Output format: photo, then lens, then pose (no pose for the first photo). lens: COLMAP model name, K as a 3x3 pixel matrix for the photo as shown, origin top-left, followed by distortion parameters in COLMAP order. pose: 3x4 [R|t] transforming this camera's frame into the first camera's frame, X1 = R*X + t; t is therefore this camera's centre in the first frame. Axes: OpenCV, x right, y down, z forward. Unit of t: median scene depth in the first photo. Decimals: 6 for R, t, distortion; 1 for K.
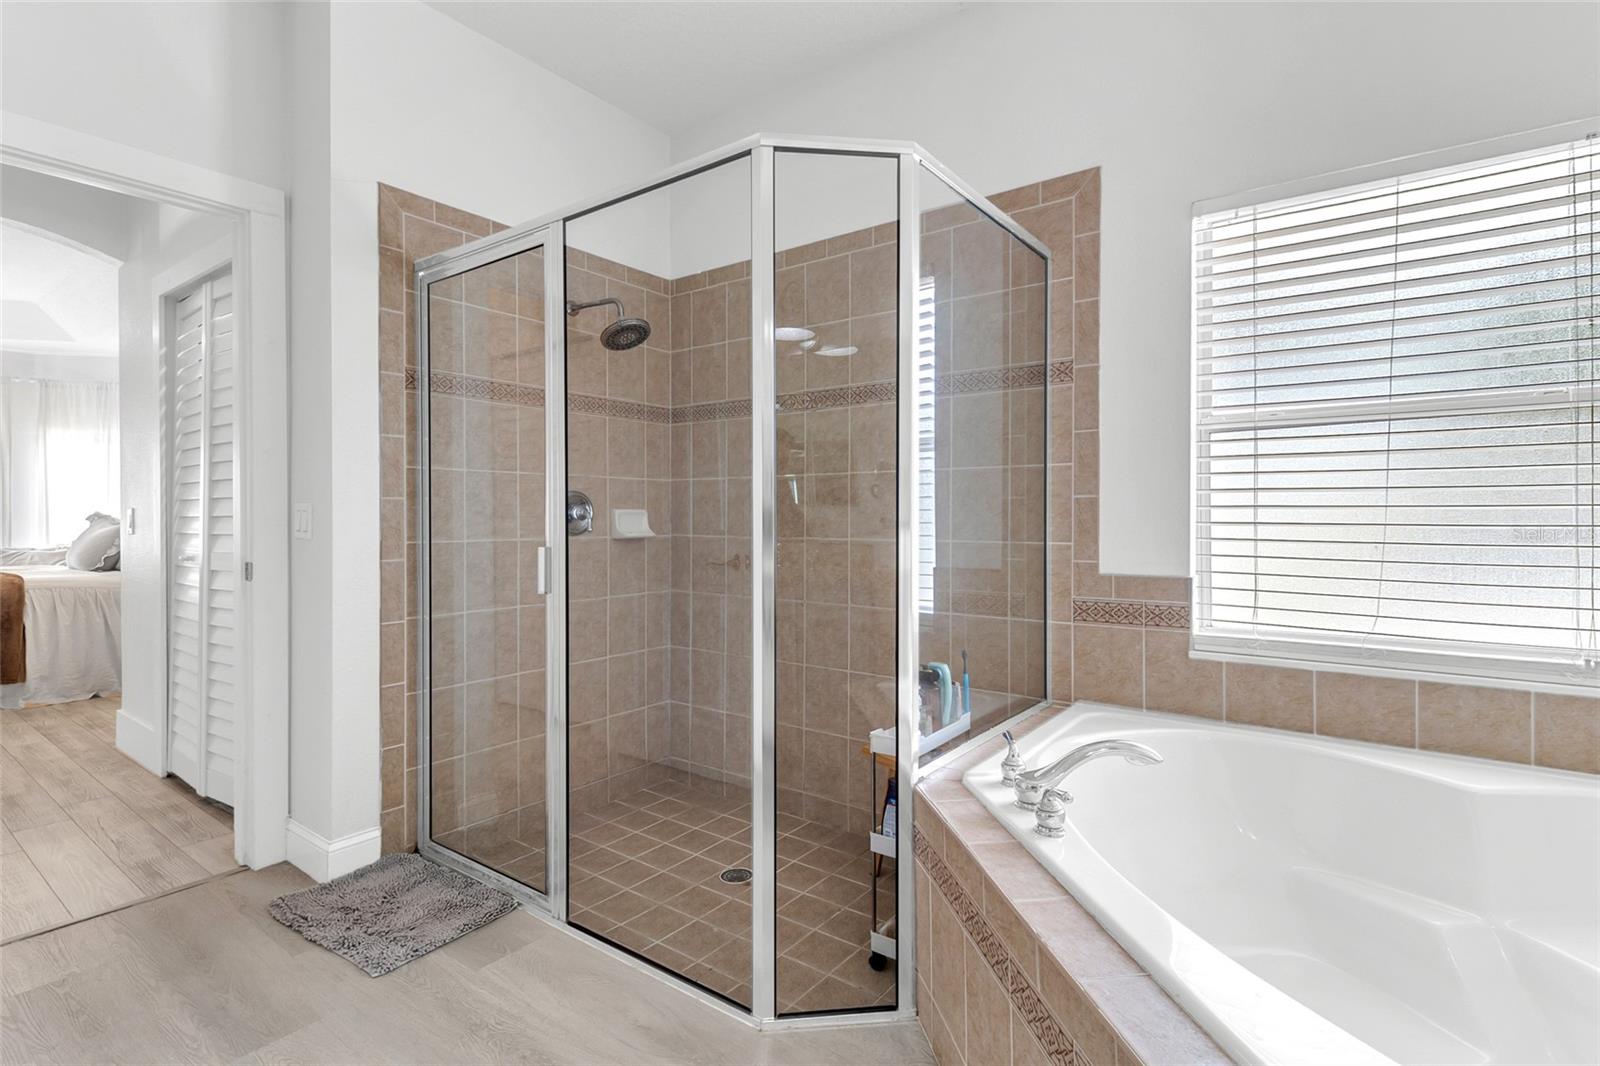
lens RADIAL K [[745.7, 0, 797.4], [0, 745.7, 520.6], [0, 0, 1]] dist [0.003499, -0.001587]
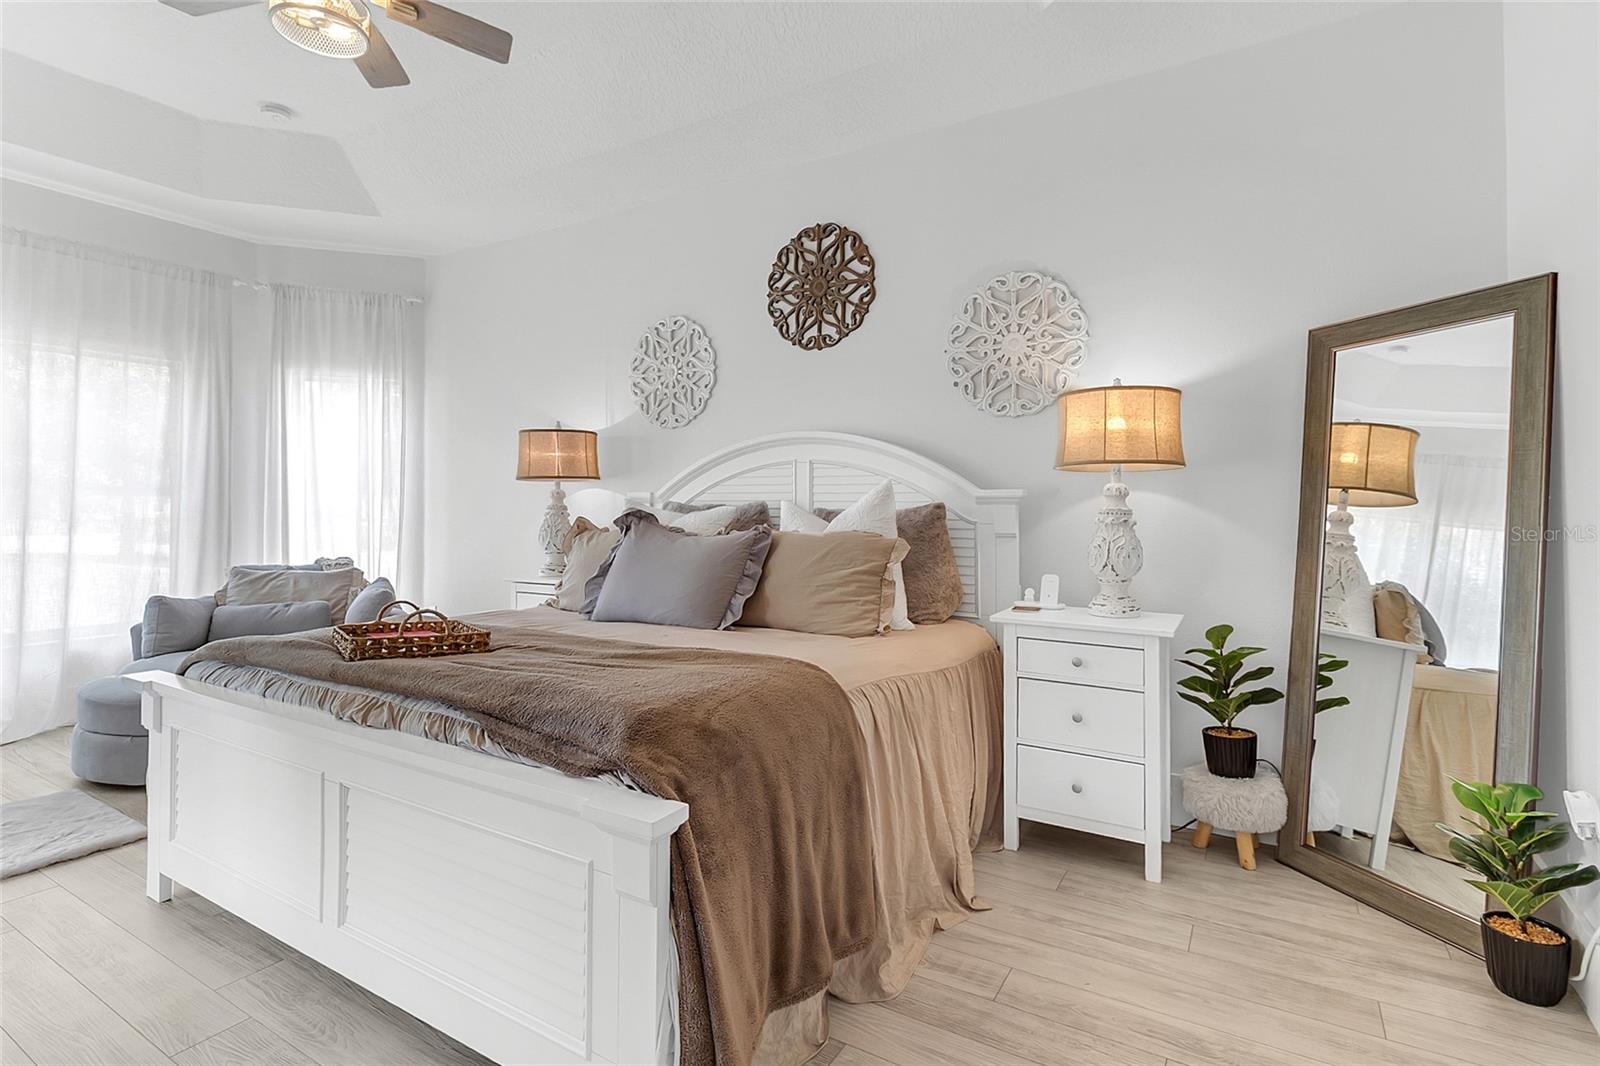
lens RADIAL K [[760.3, 0, 864.9], [0, 760.3, 495.7], [0, 0, 1]] dist [0.000811, -0.000403]
pose [[0.991320, 0.001782, 0.131458, -1.013200], [0.000854, 0.999800, -0.019991, -0.013467], [-0.131468, 0.019930, 0.991120, 0.550322]]
